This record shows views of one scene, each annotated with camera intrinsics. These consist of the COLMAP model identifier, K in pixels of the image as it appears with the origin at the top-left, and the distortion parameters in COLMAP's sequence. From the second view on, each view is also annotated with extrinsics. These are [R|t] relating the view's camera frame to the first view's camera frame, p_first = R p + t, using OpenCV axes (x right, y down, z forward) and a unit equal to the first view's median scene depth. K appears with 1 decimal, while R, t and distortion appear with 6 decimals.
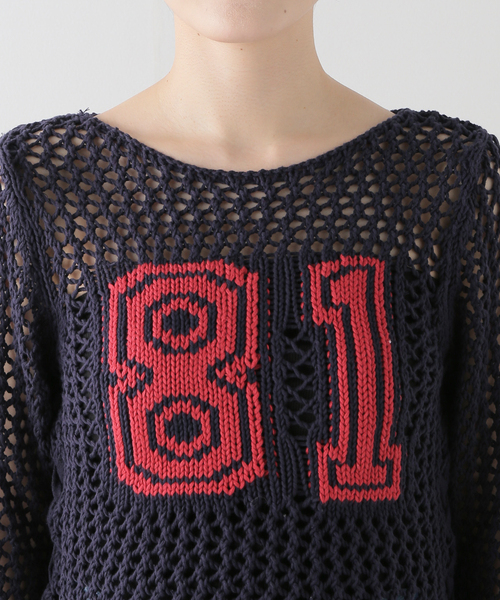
lens RADIAL K [[1564.3, 0, 250.0], [0, 1564.3, 300.0], [0, 0, 1]] dist [0.100134, -1.724264]
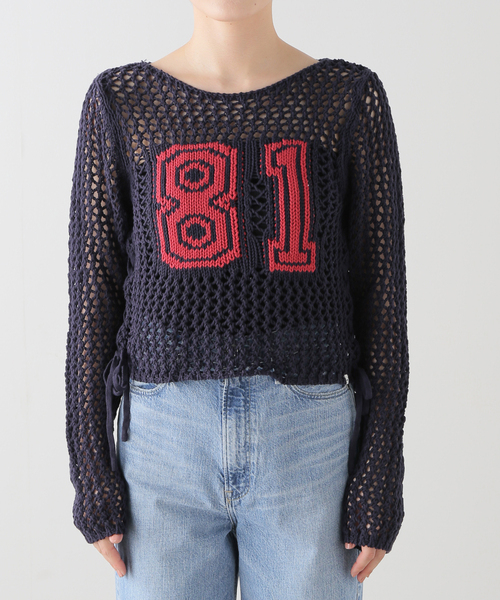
lens RADIAL K [[1478.7, 0, 250.0], [0, 1478.7, 300.0], [0, 0, 1]] dist [-0.137312, -0.279376]
pose [[0.998941, -0.001122, -0.046001, 0.097548], [0.003640, 0.998497, 0.054678, 0.063857], [0.045871, -0.054788, 0.997444, -0.723320]]
